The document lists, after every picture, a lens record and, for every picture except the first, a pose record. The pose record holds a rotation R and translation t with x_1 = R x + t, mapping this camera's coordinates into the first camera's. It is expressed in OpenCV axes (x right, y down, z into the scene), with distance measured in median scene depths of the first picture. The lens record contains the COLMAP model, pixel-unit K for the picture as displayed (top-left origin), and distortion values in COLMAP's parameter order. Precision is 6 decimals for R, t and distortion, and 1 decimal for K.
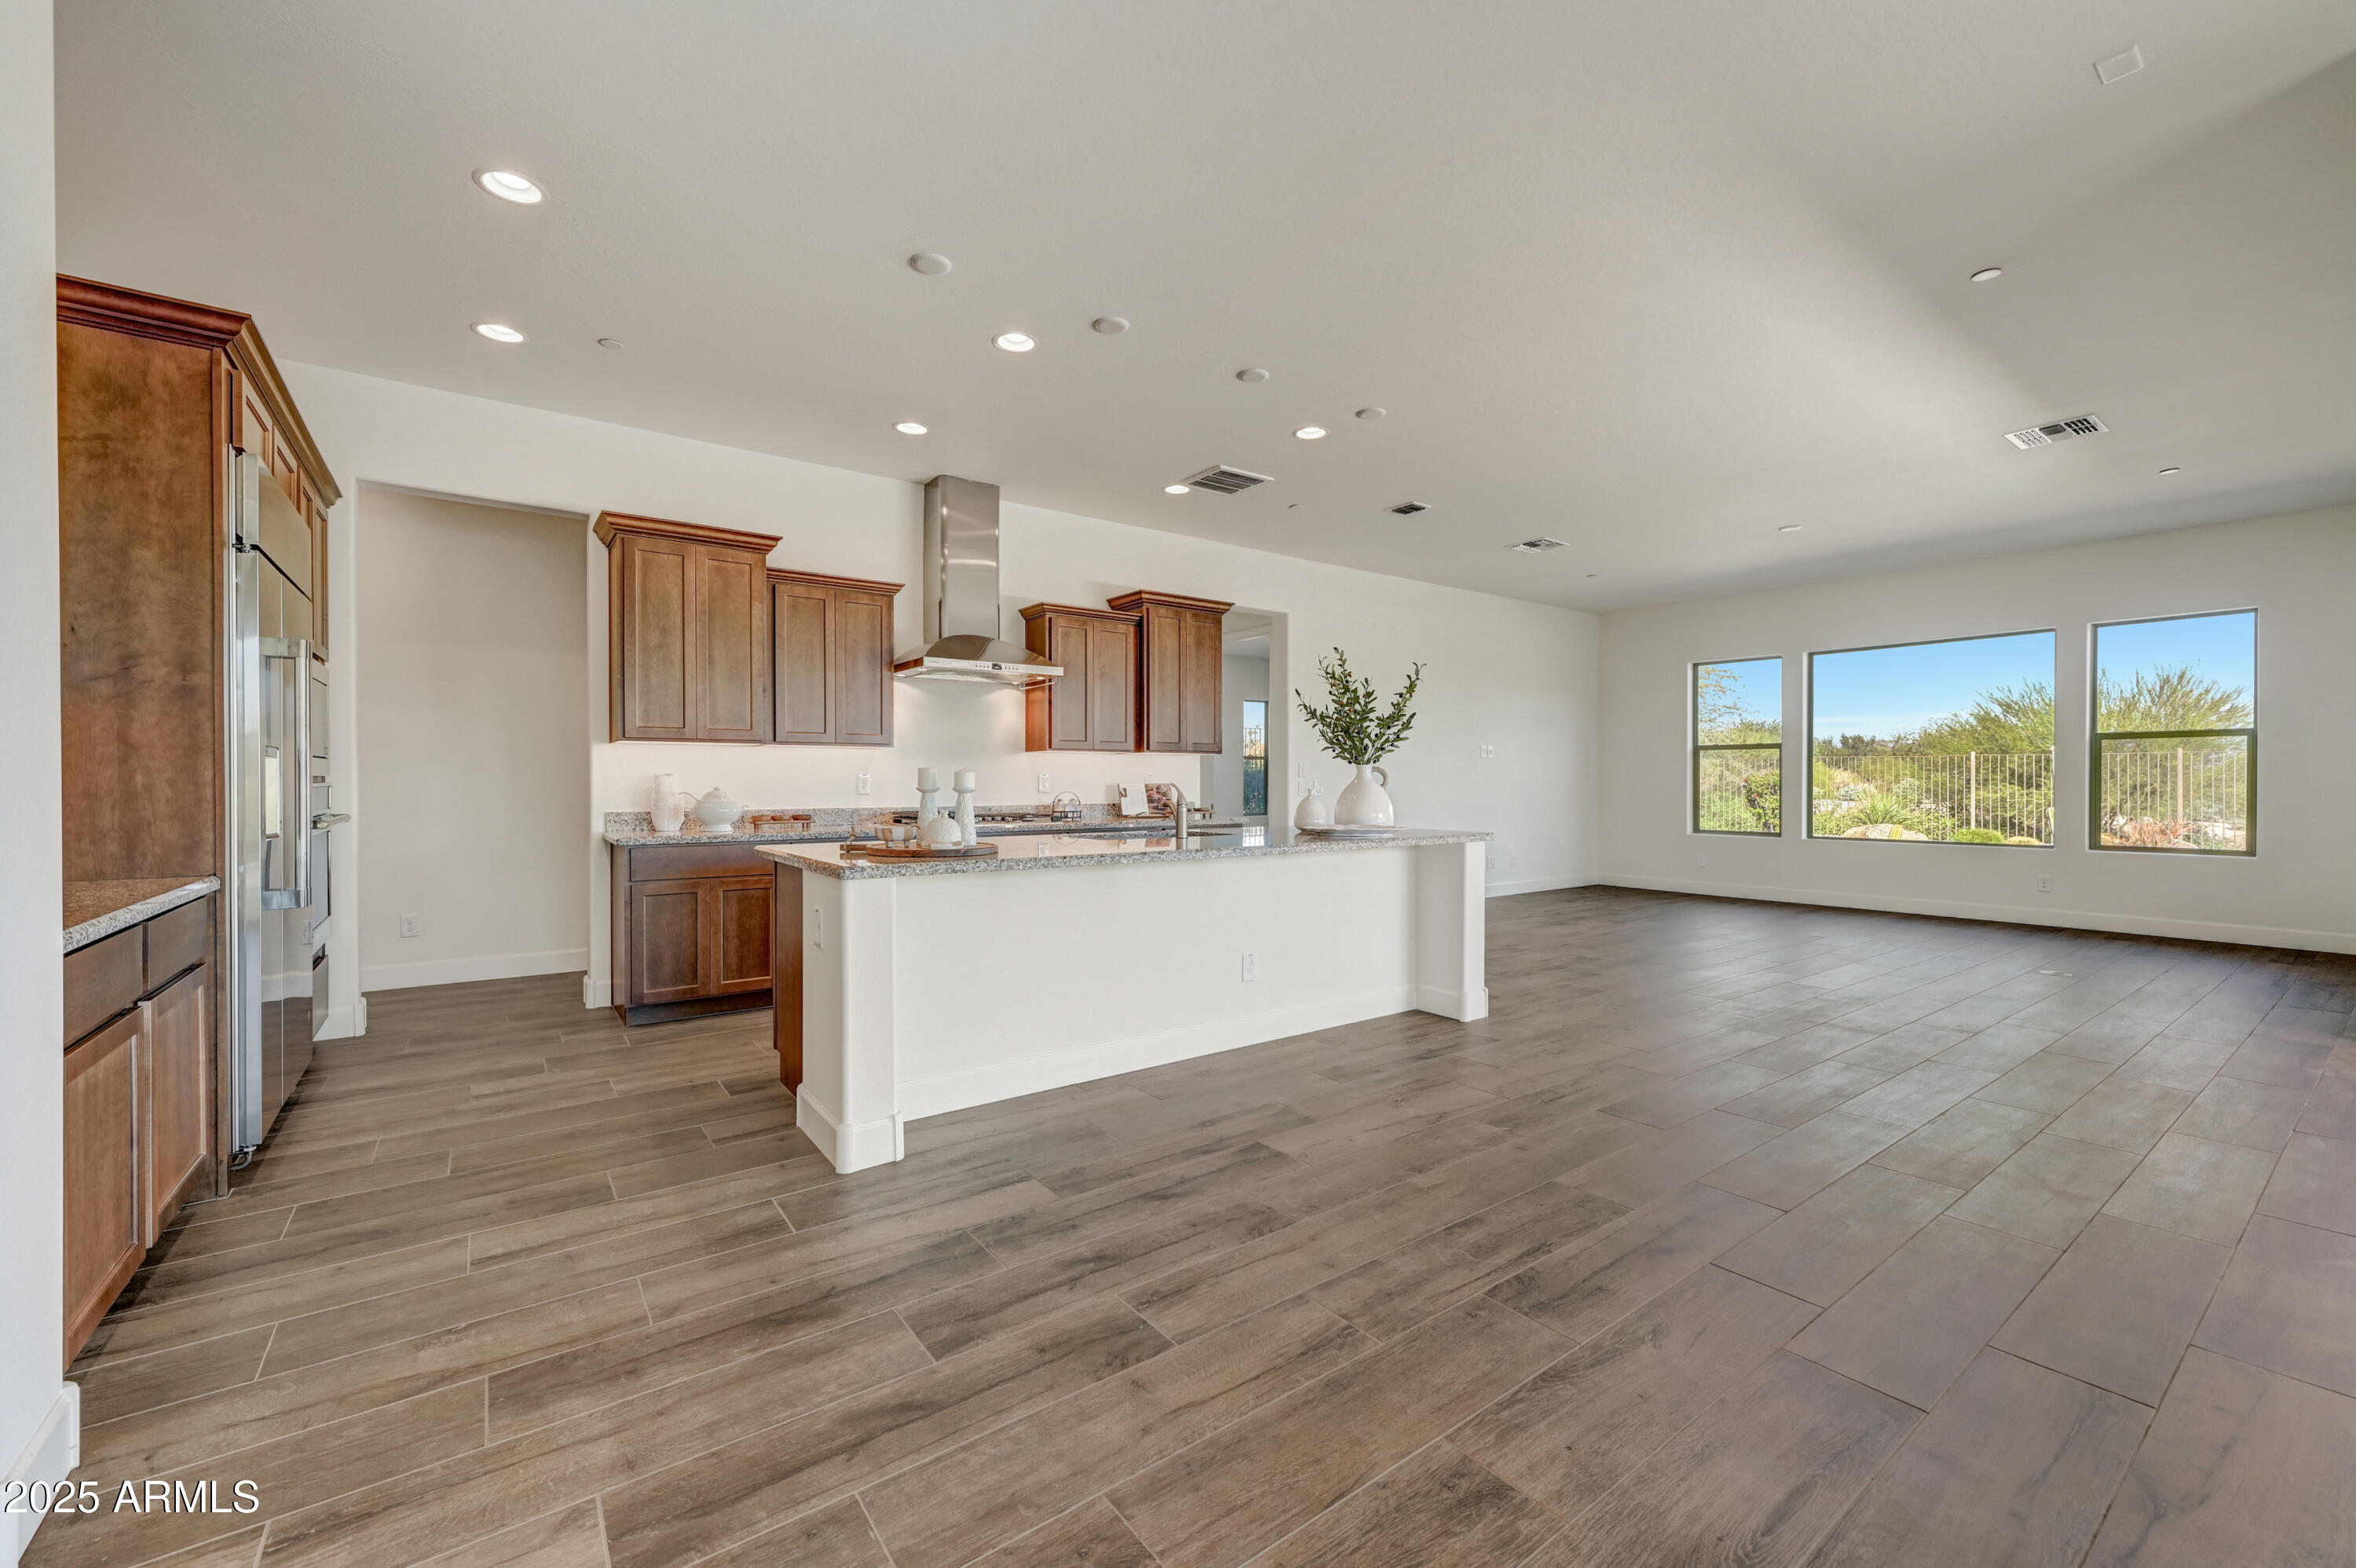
lens RADIAL K [[933.8, 0, 1192.3], [0, 933.8, 788.0], [0, 0, 1]] dist [0.003018, -0.000740]
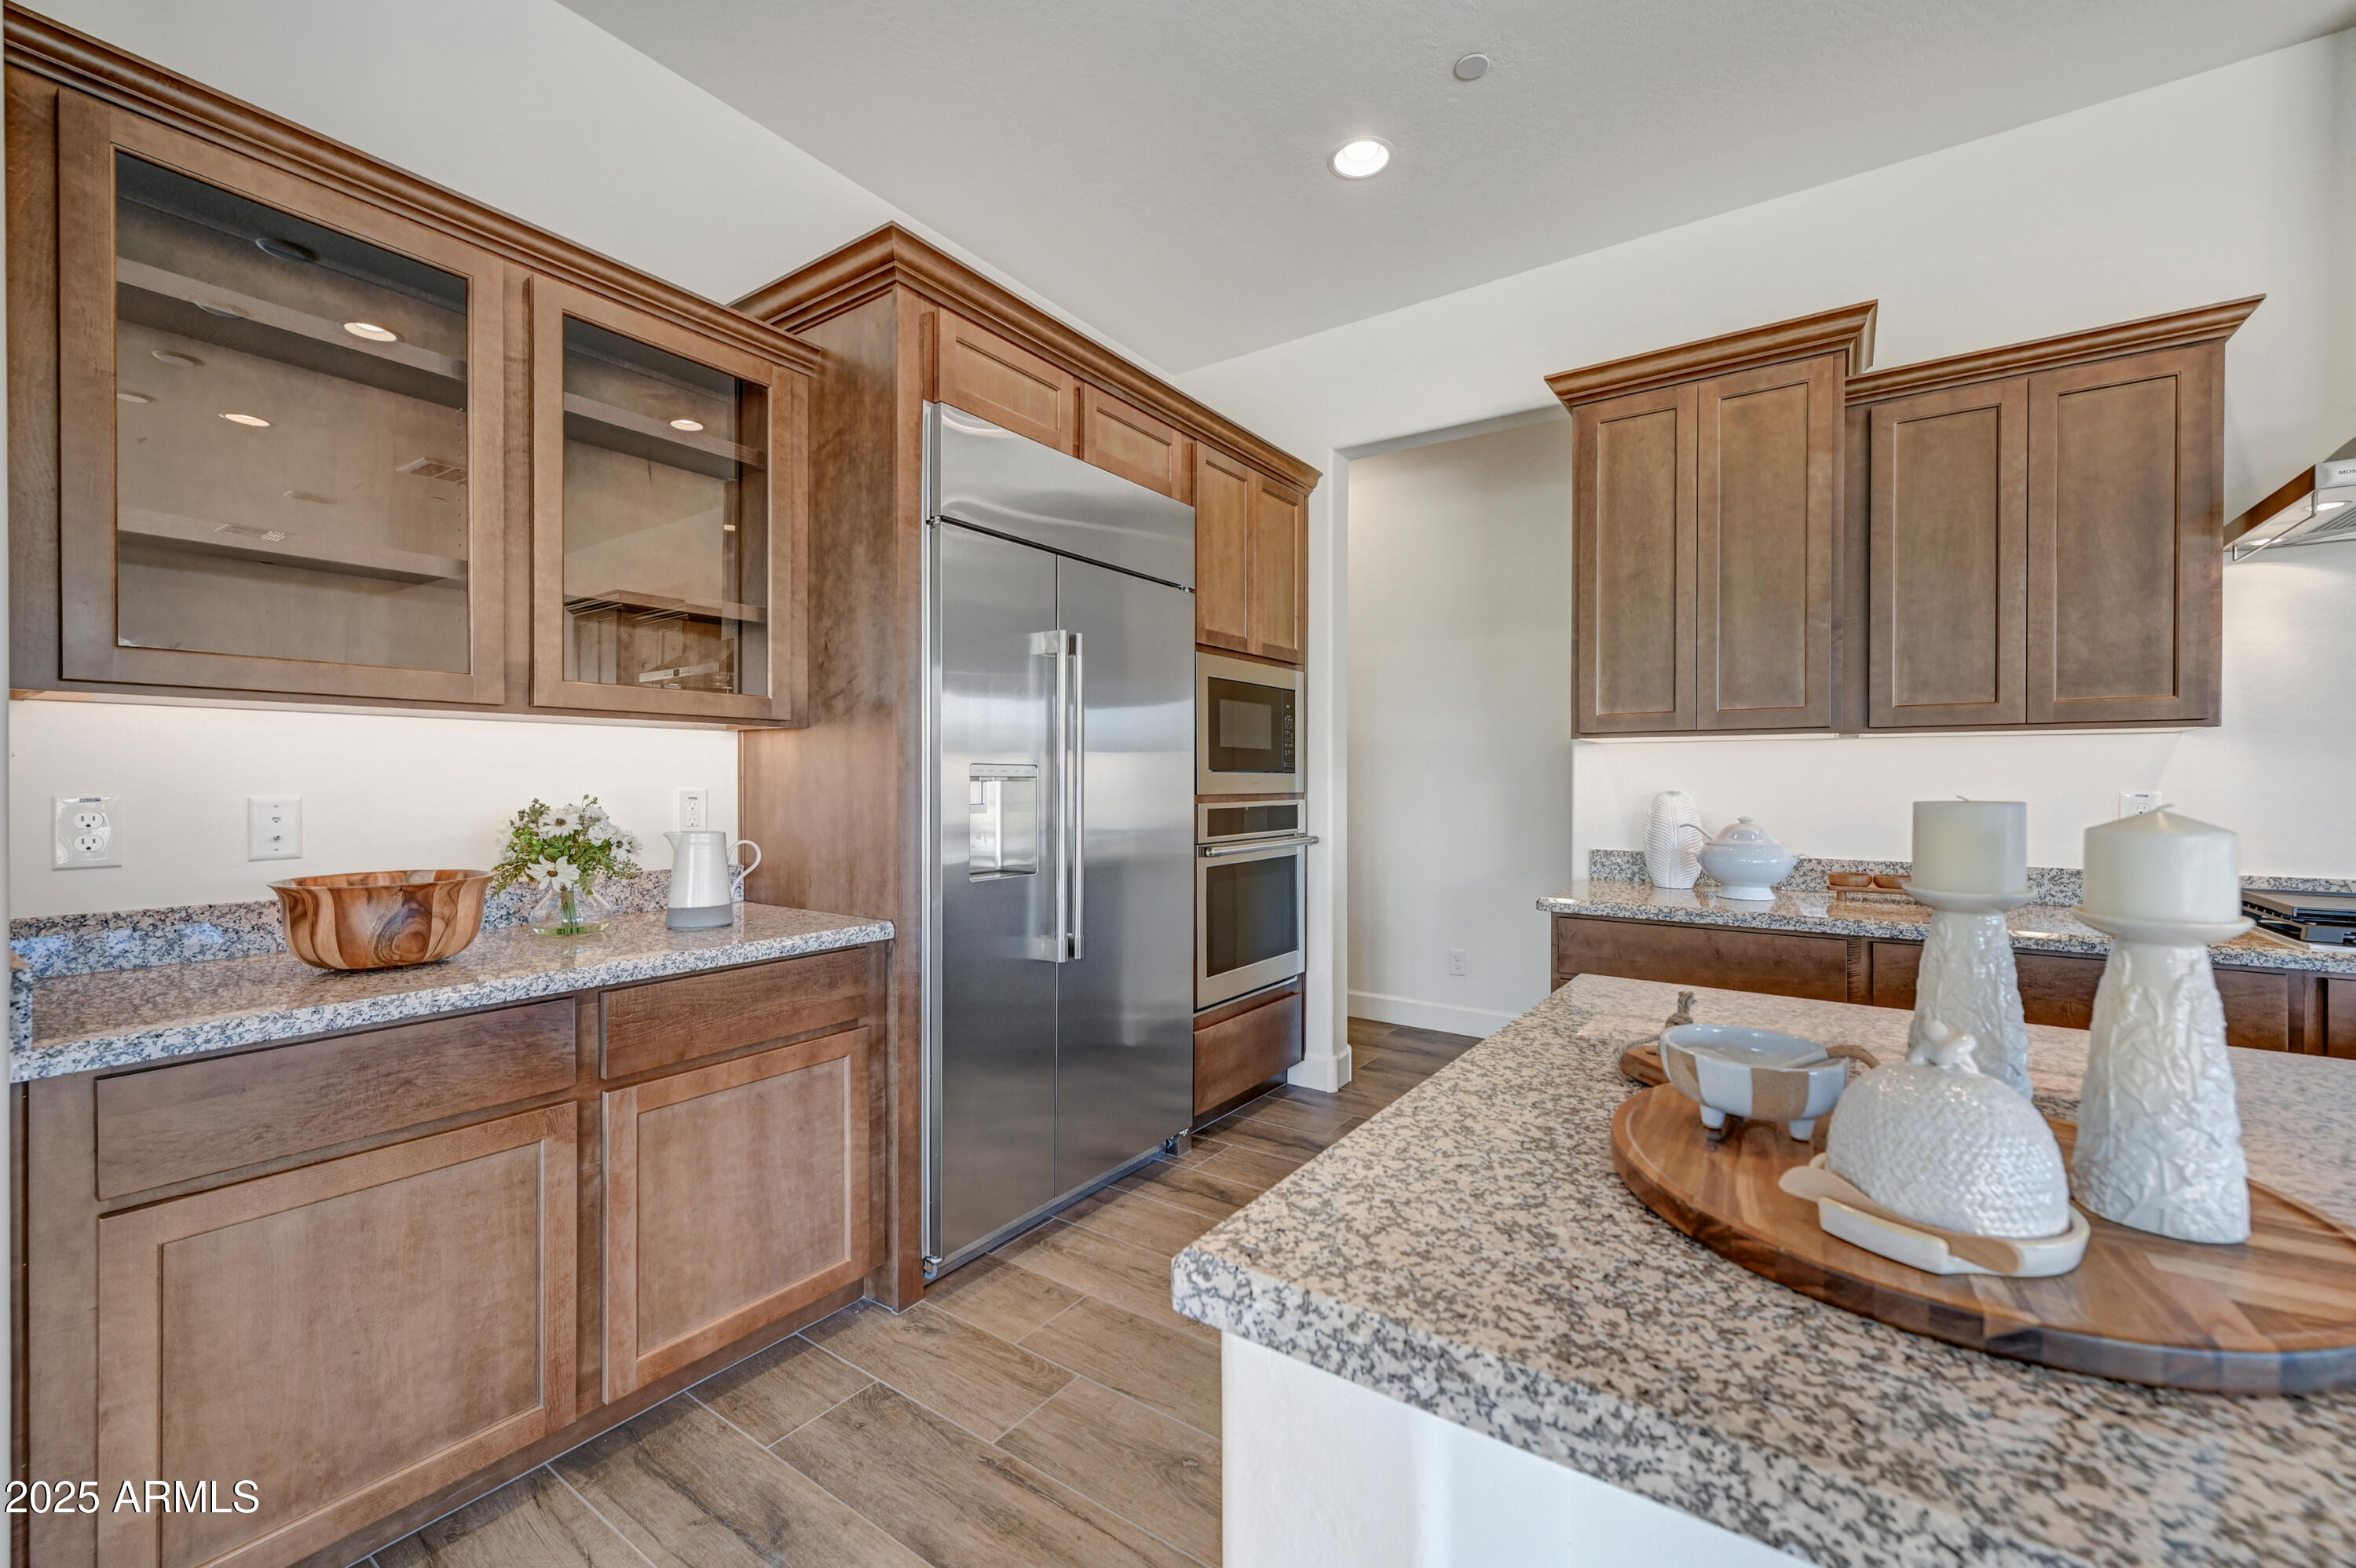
lens RADIAL K [[933.8, 0, 1201.0], [0, 933.8, 779.2], [0, 0, 1]] dist [0.003018, -0.000740]
pose [[0.305753, -0.000190, -0.952111, -0.090333], [-0.011655, 0.999924, -0.003943, -0.017272], [0.952040, 0.012302, 0.305727, 0.542045]]
